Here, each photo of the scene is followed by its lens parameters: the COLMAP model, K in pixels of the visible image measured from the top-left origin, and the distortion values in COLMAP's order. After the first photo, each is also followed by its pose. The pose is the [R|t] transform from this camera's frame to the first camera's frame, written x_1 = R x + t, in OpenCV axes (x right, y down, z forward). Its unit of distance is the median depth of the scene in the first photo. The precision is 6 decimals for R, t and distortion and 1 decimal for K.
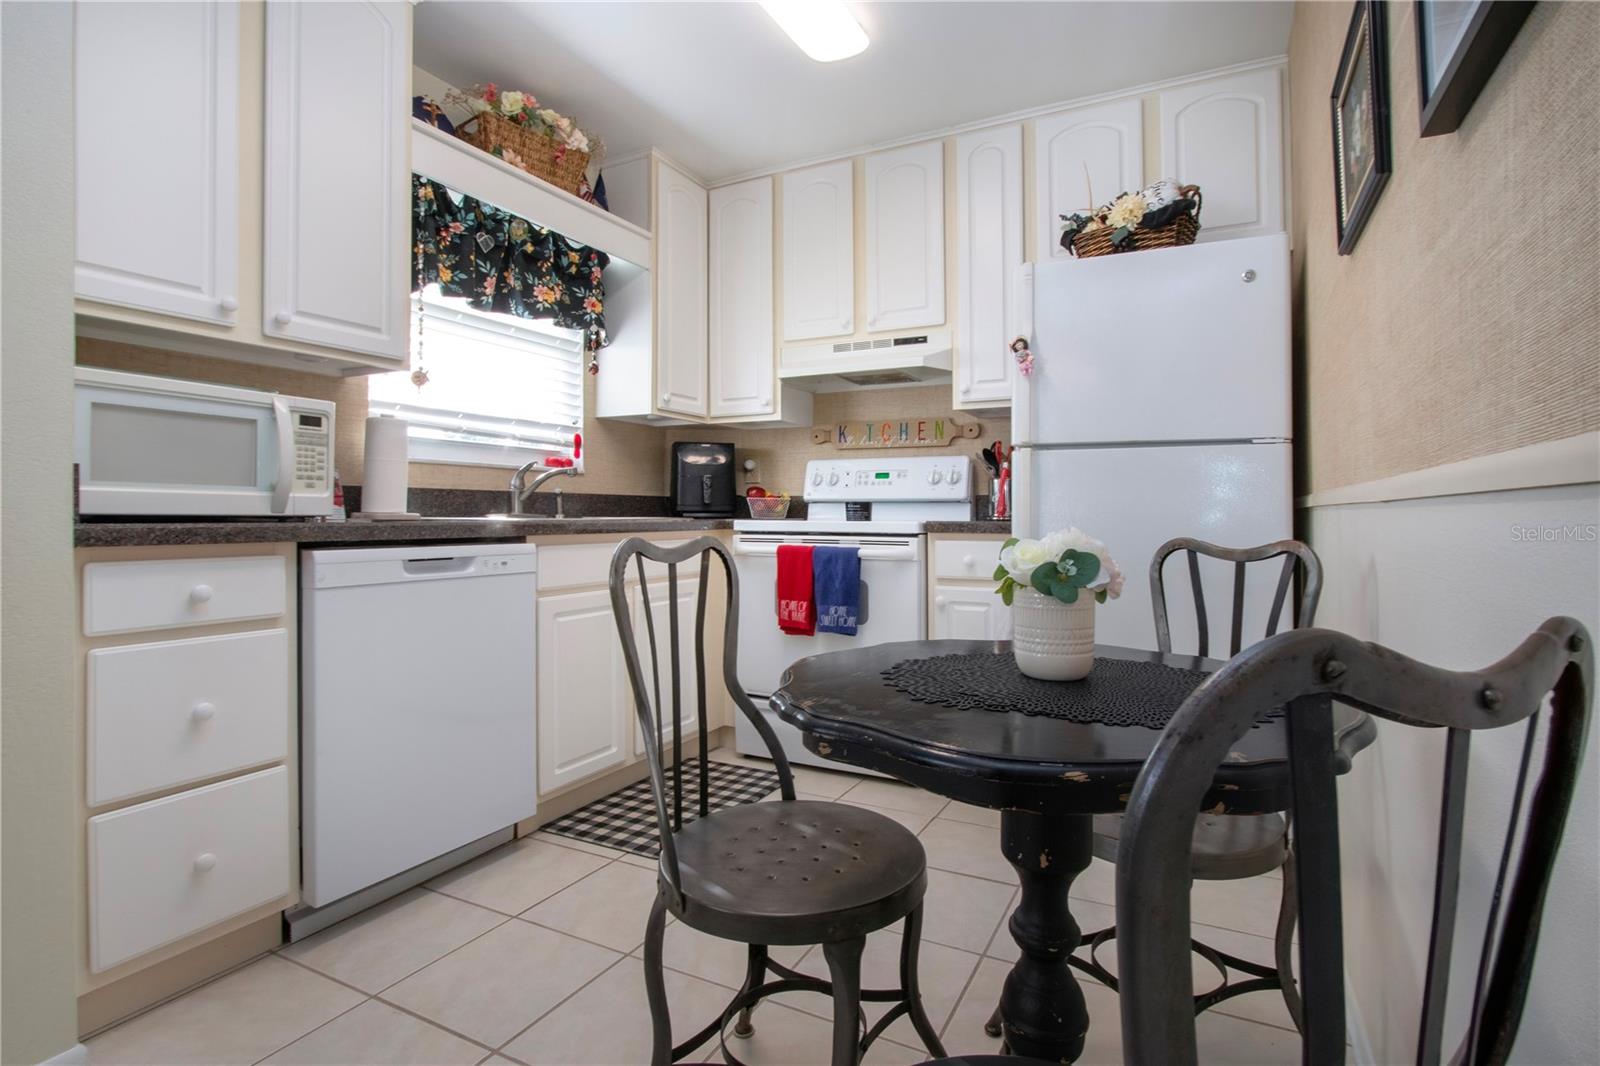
lens RADIAL K [[769.7, 0, 813.9], [0, 769.7, 538.4], [0, 0, 1]] dist [-0.022425, 0.005160]
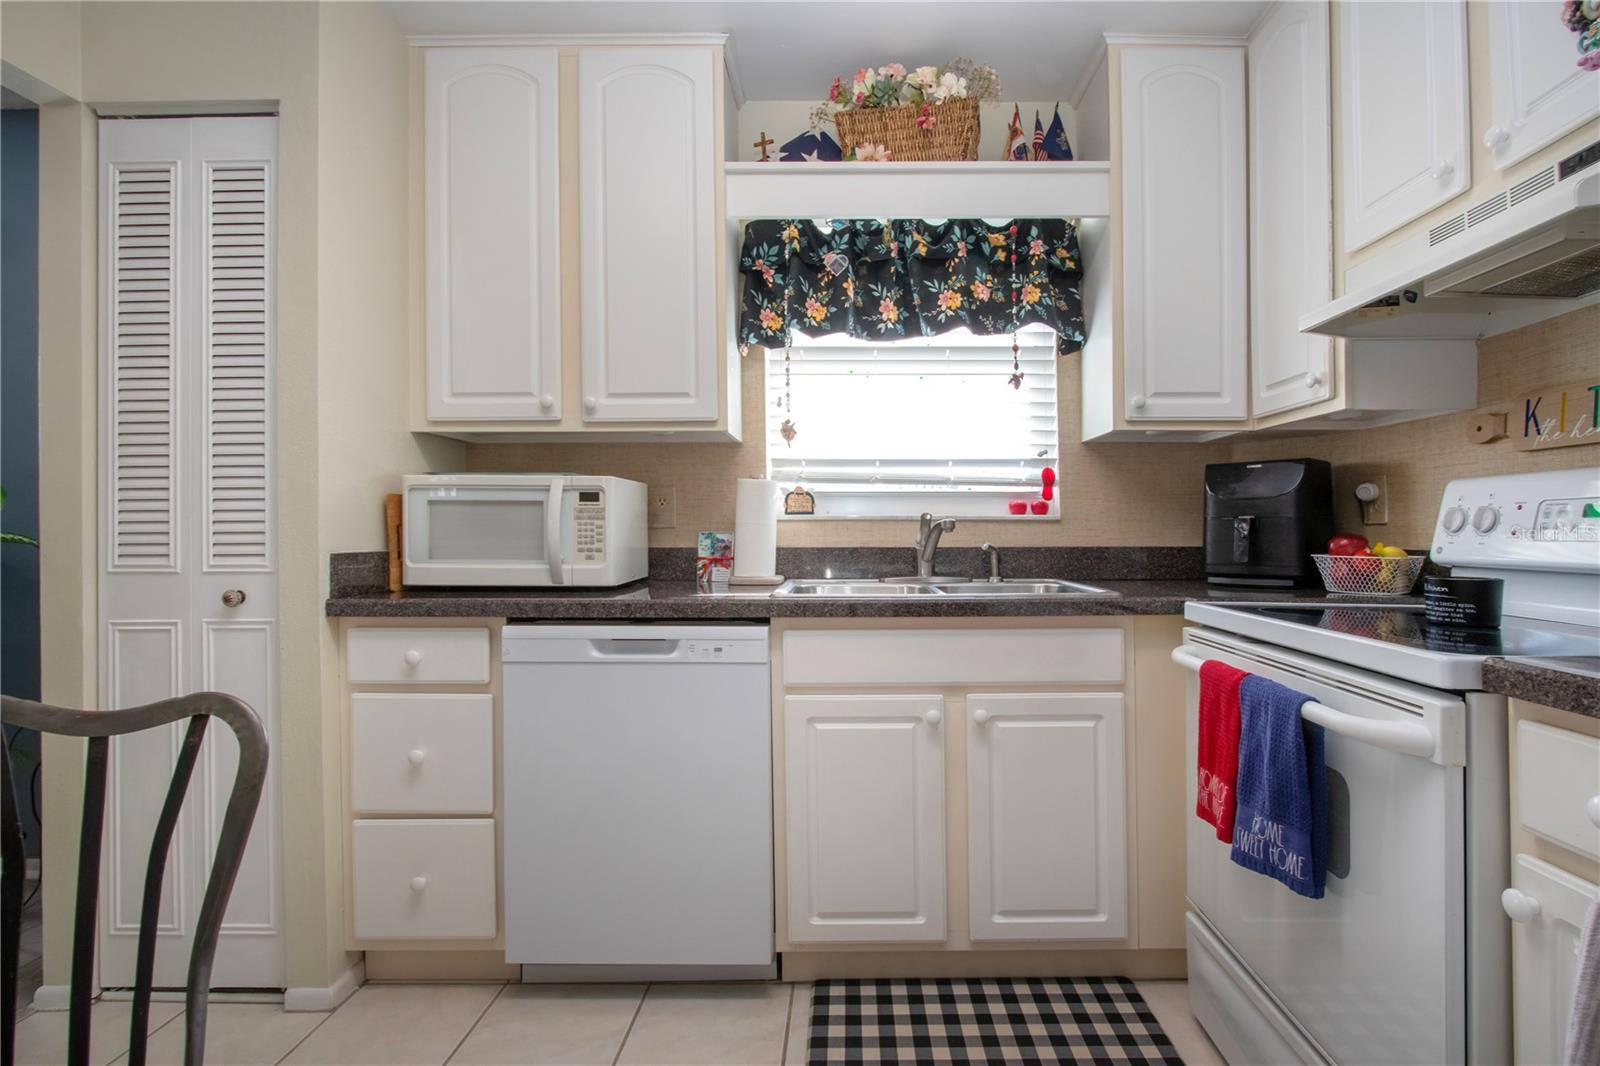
lens RADIAL K [[769.7, 0, 822.2], [0, 769.7, 542.7], [0, 0, 1]] dist [-0.022425, 0.005160]
pose [[0.466346, 0.004592, -0.884591, 0.295287], [-0.024055, 0.999683, -0.007493, -0.061014], [0.884275, 0.024773, 0.466308, 0.533852]]
